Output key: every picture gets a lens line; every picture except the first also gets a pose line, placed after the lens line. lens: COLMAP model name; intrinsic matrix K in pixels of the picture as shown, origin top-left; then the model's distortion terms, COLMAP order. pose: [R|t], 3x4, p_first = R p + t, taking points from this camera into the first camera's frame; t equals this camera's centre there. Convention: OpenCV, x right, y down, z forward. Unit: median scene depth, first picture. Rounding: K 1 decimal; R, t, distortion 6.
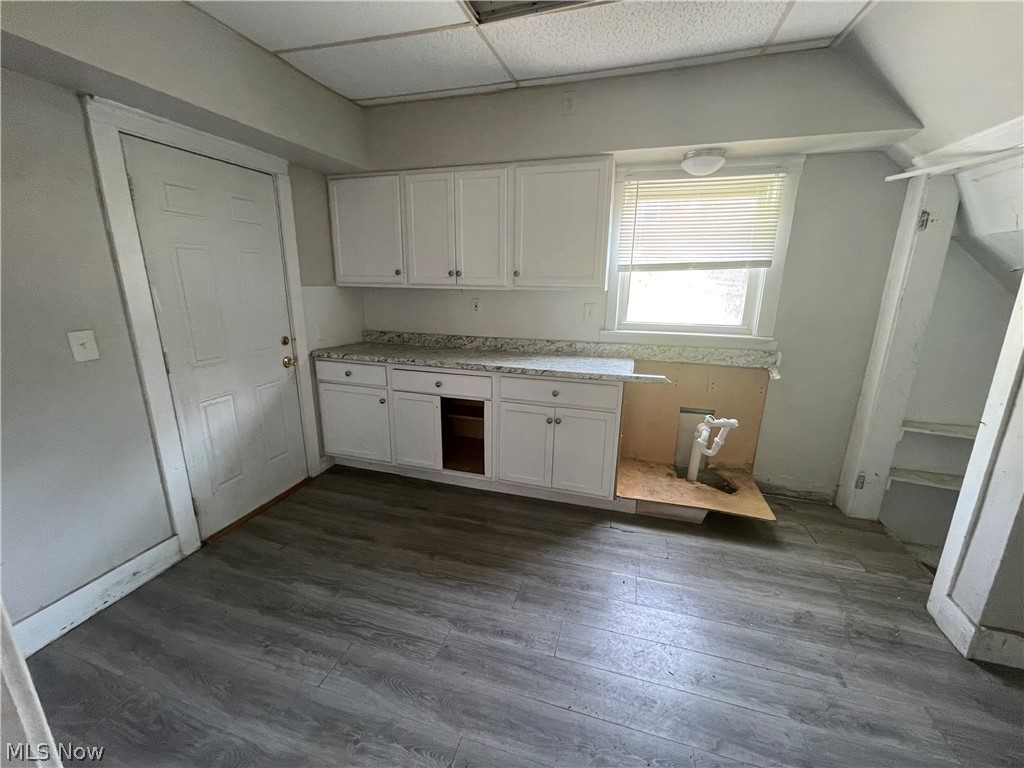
lens RADIAL K [[411.6, 0, 512.0], [0, 411.6, 384.0], [0, 0, 1]] dist [-0.012203, 0.005812]
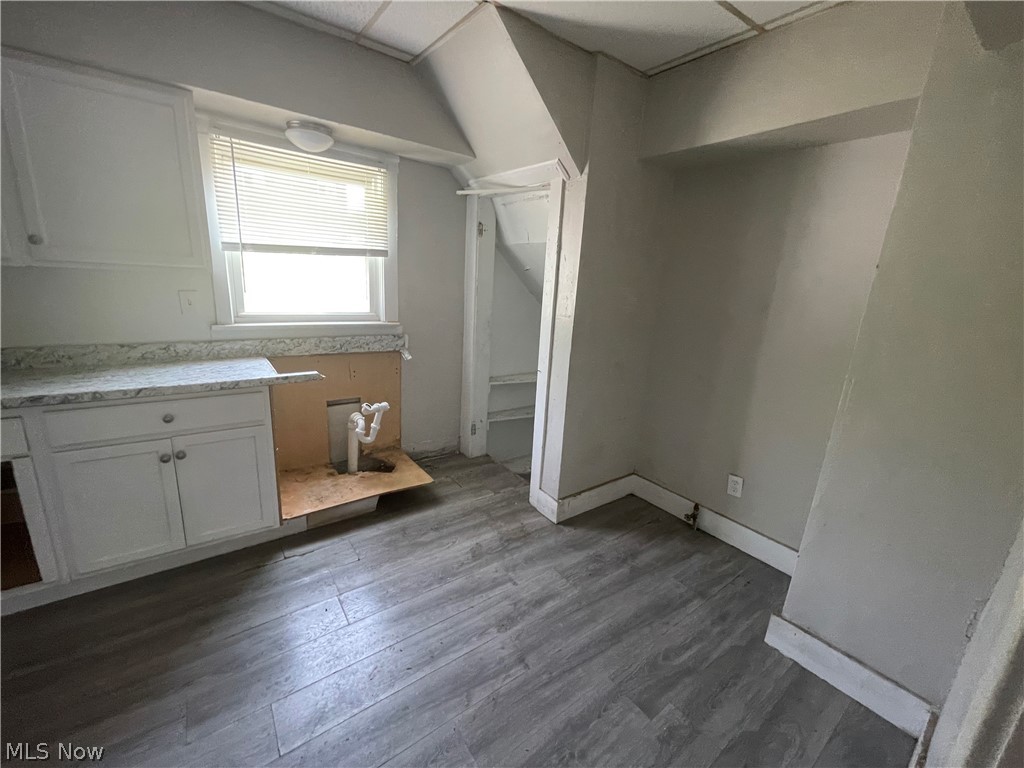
lens RADIAL K [[411.6, 0, 512.0], [0, 411.6, 384.0], [0, 0, 1]] dist [-0.012203, 0.005812]
pose [[0.610809, -0.171297, 0.773026, -0.061922], [0.149394, 0.983714, 0.099940, -0.016113], [-0.777556, 0.054441, 0.626452, 0.092129]]
